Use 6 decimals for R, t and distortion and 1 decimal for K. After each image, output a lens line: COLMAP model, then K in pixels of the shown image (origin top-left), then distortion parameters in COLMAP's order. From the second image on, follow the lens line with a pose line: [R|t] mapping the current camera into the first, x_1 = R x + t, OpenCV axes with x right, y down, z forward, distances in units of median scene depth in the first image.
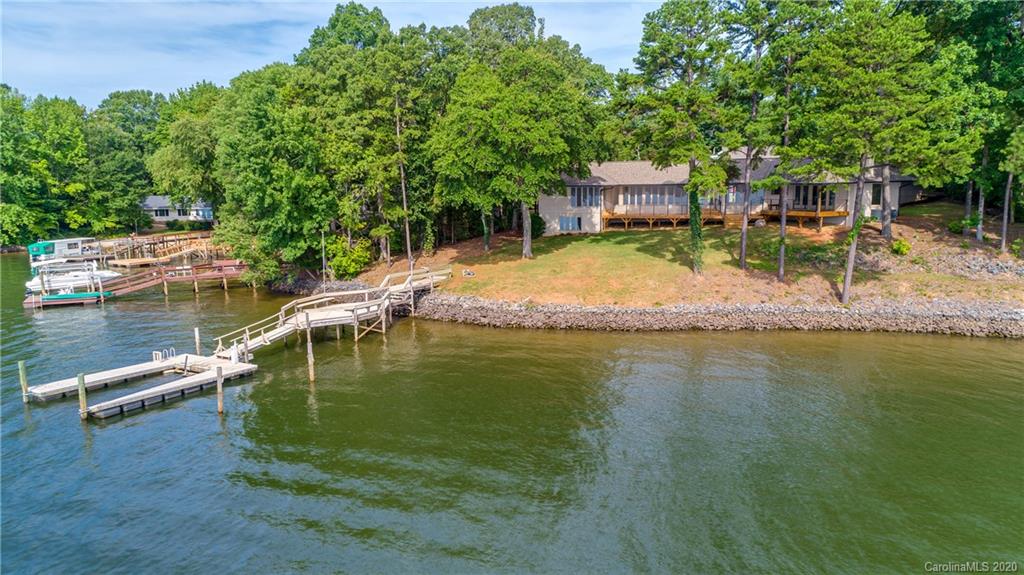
lens RADIAL K [[683.0, 0, 512.0], [0, 683.0, 287.5], [0, 0, 1]] dist [0.010302, 0.002347]
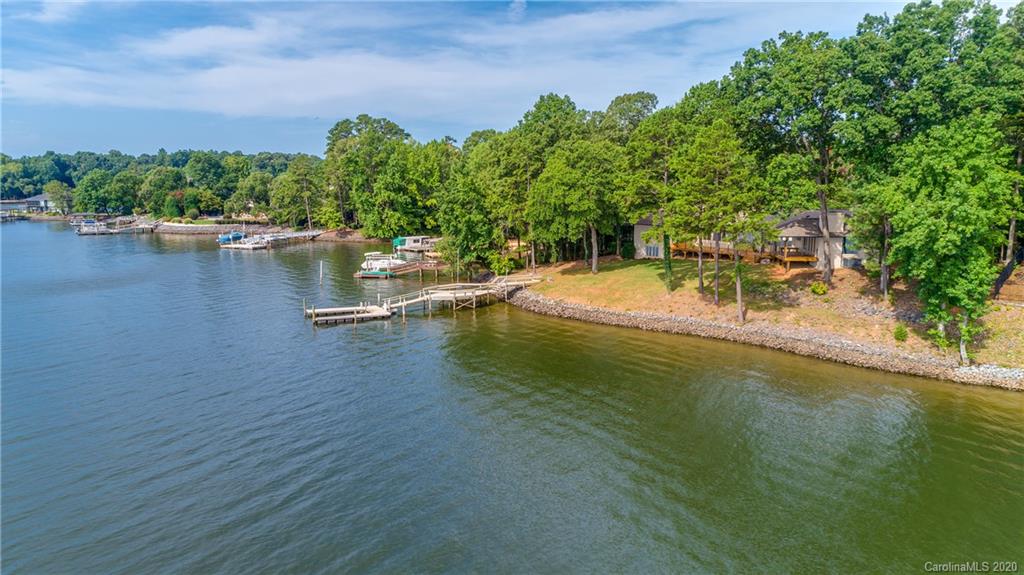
lens RADIAL K [[683.0, 0, 512.0], [0, 683.0, 287.5], [0, 0, 1]] dist [0.010302, 0.002347]
pose [[0.843374, 0.096345, -0.528618, 0.588439], [-0.092998, 0.995119, 0.032997, -0.039612], [0.529218, 0.021331, 0.848218, -0.334365]]
